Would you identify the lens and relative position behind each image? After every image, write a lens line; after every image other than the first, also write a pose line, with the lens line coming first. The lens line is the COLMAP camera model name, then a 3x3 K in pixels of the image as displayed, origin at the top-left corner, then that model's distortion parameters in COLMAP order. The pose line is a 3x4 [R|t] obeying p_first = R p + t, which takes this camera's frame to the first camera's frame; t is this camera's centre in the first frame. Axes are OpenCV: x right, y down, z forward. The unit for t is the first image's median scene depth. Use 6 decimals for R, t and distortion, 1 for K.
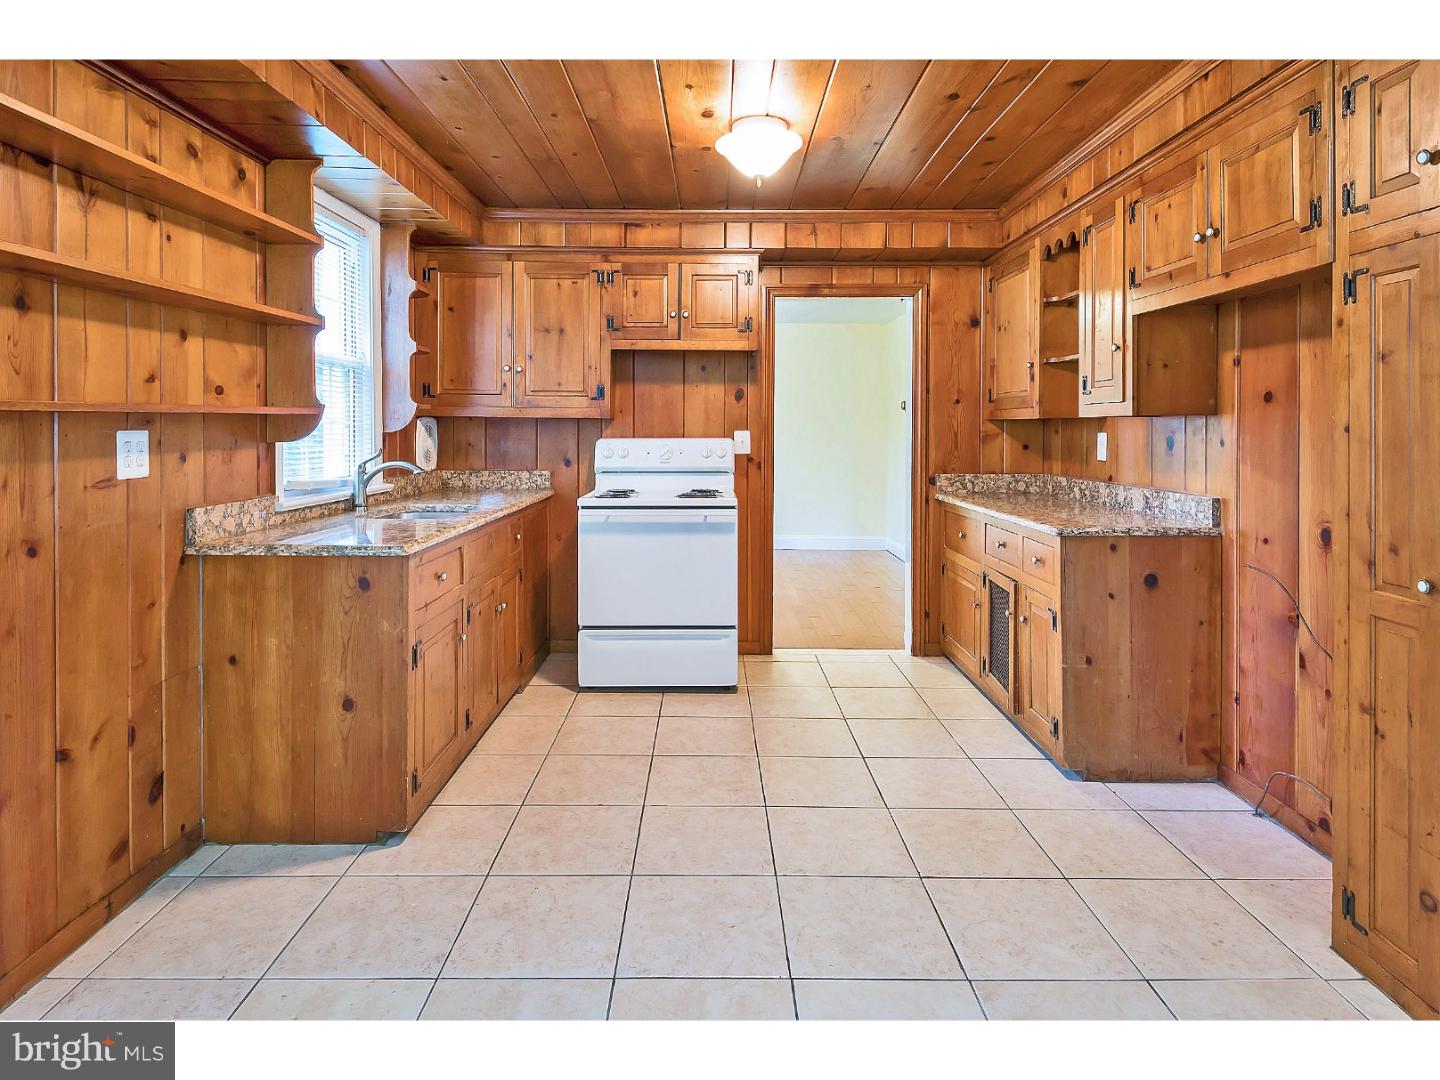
lens RADIAL K [[788.9, 0, 707.0], [0, 788.9, 431.0], [0, 0, 1]] dist [0.032336, -0.024890]
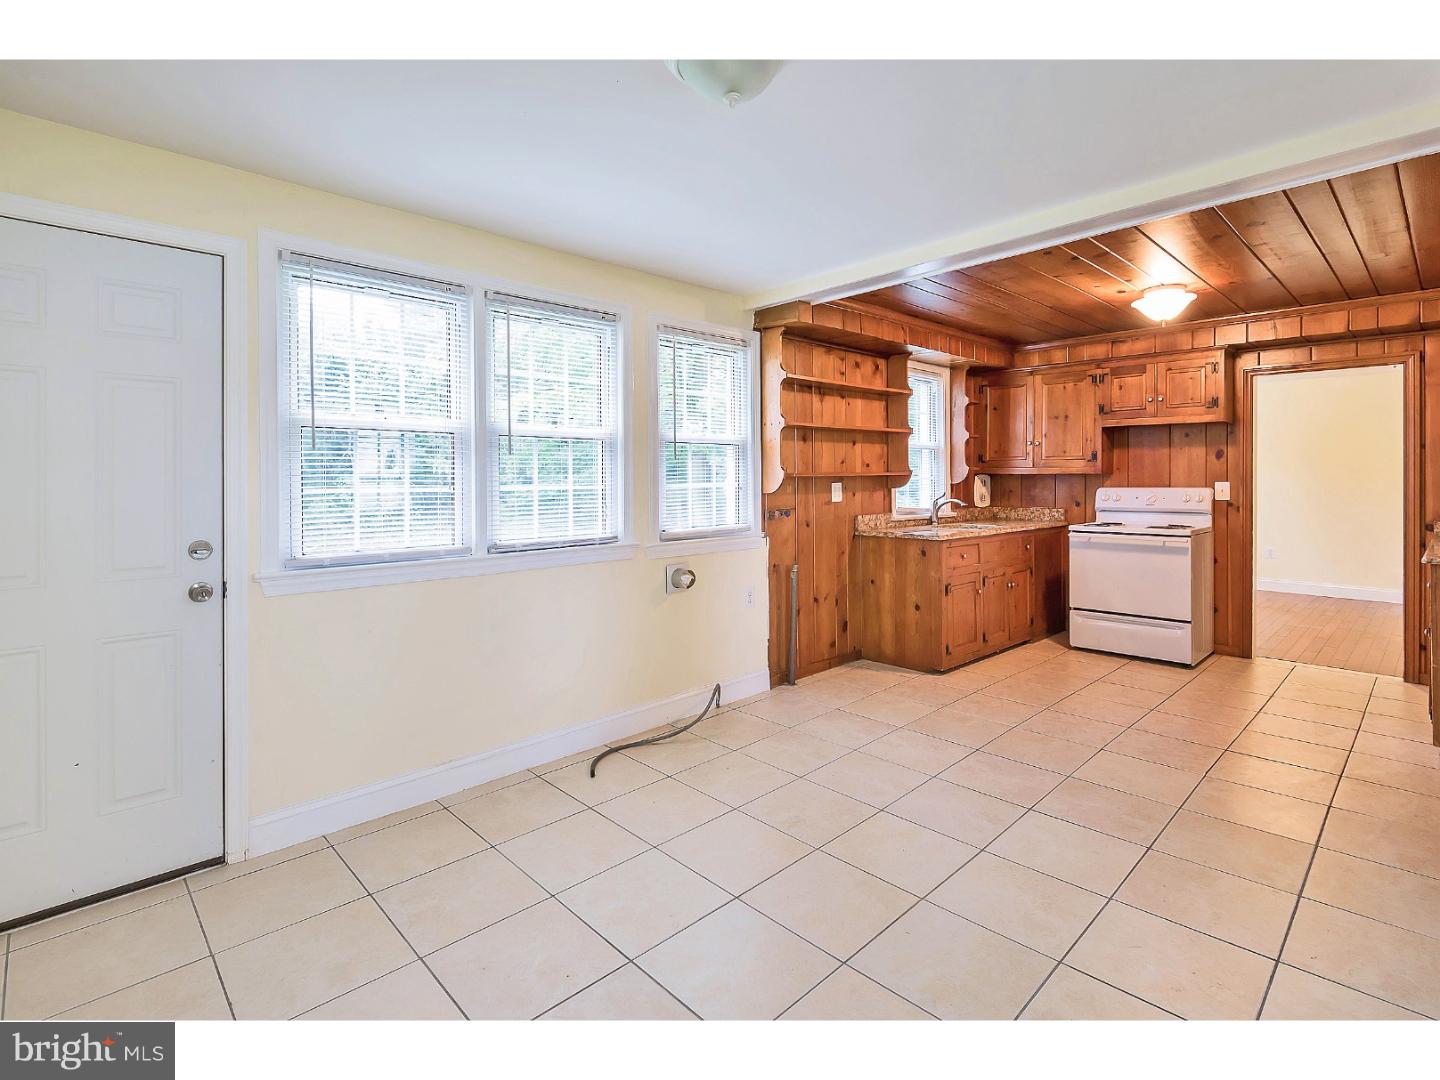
lens RADIAL K [[692.1, 0, 715.5], [0, 692.1, 485.2], [0, 0, 1]] dist [0.024202, -0.017835]
pose [[0.692990, 0.000568, -0.720947, 0.374533], [0.002056, 0.999994, 0.002764, -0.000308], [0.720945, -0.003397, 0.692984, -0.502014]]
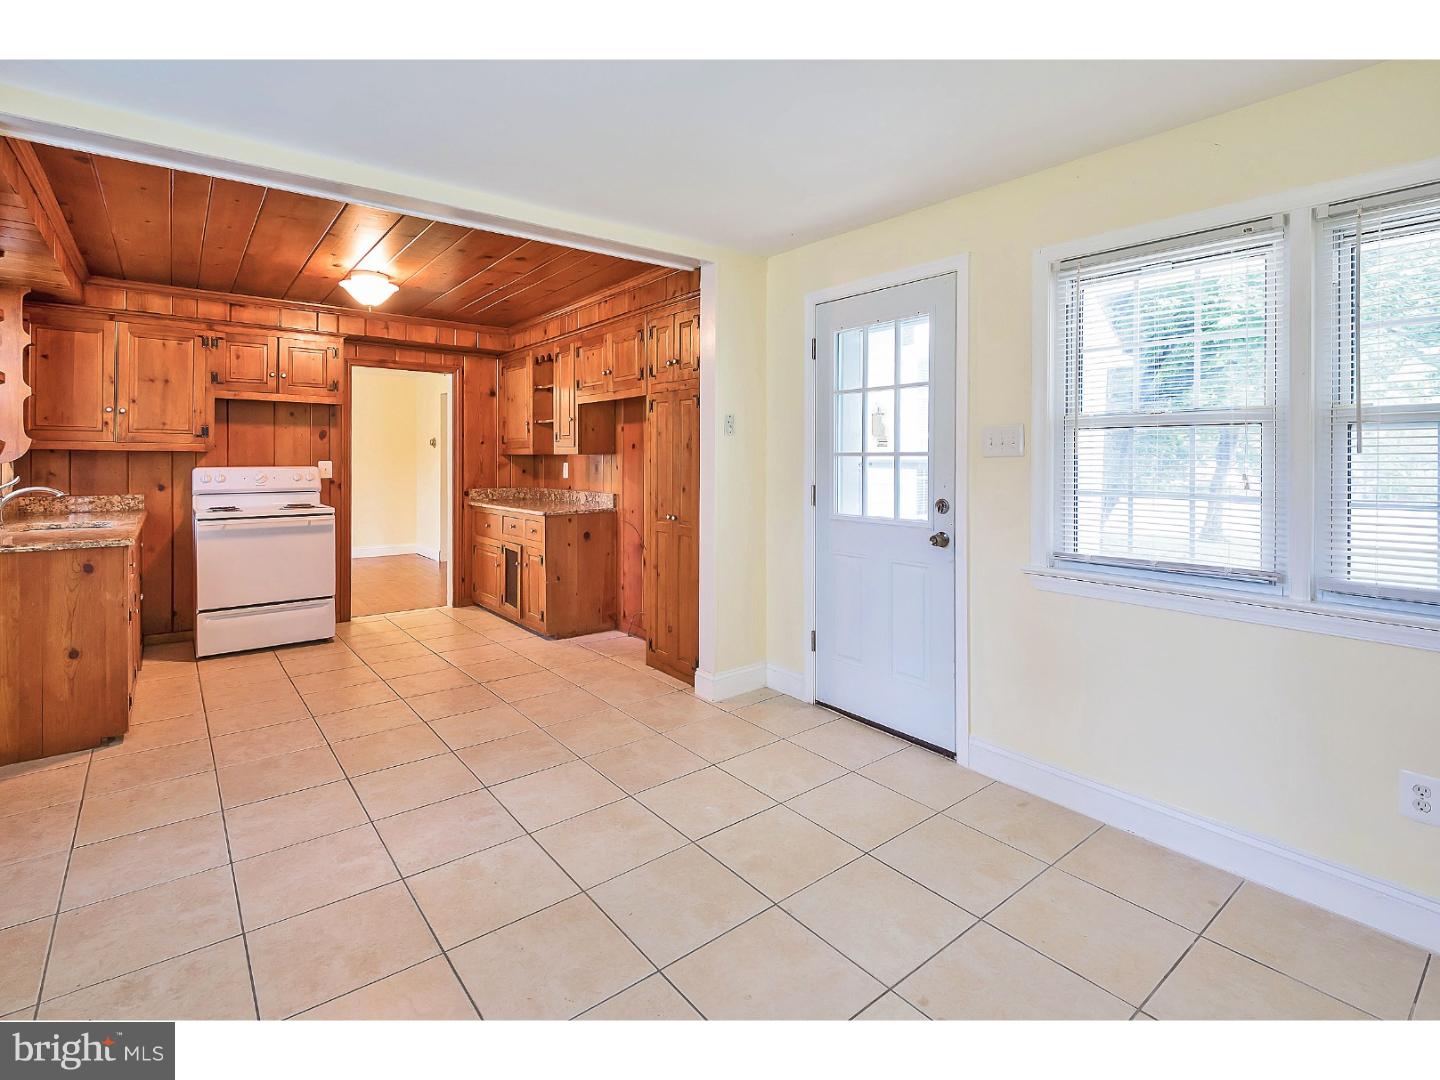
lens RADIAL K [[694.4, 0, 723.1], [0, 694.4, 464.3], [0, 0, 1]] dist [0.022791, -0.017701]
pose [[0.779335, -0.003857, 0.626595, -0.226750], [0.000914, 0.999987, 0.005018, -0.000947], [-0.626606, -0.003338, 0.779329, -0.484341]]
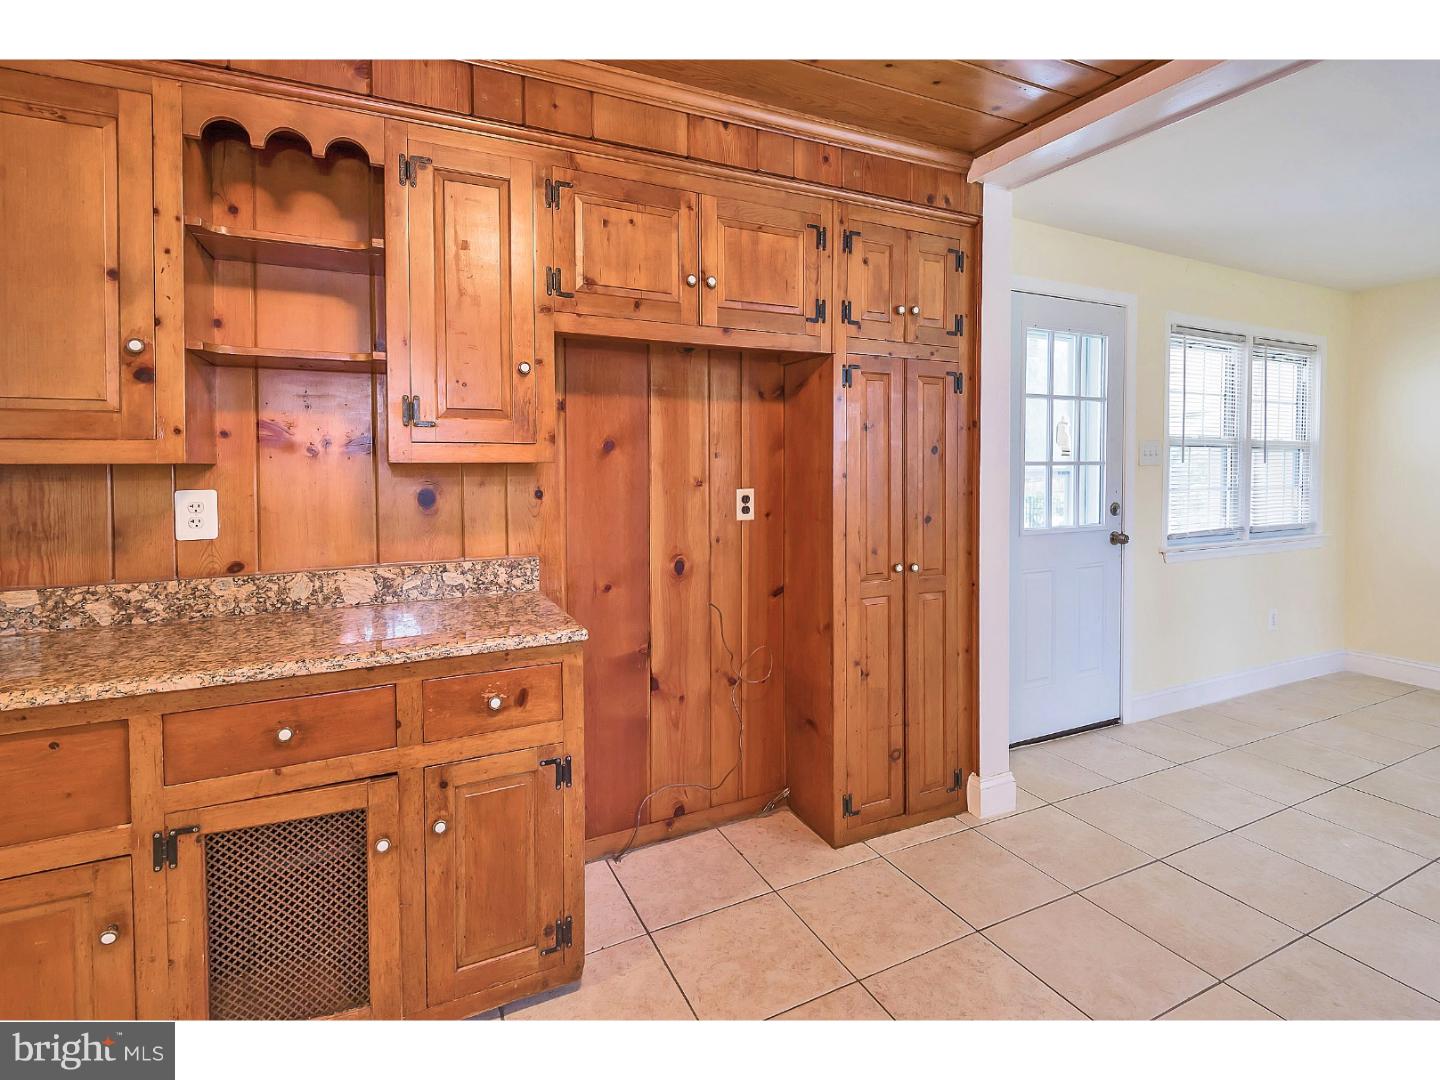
lens RADIAL K [[692.1, 0, 715.5], [0, 692.1, 485.2], [0, 0, 1]] dist [0.024202, -0.017835]
pose [[-0.439010, -0.022588, 0.898198, -0.110226], [0.010106, 0.999497, 0.030075, -0.013152], [-0.898425, 0.022281, -0.438561, 0.949733]]
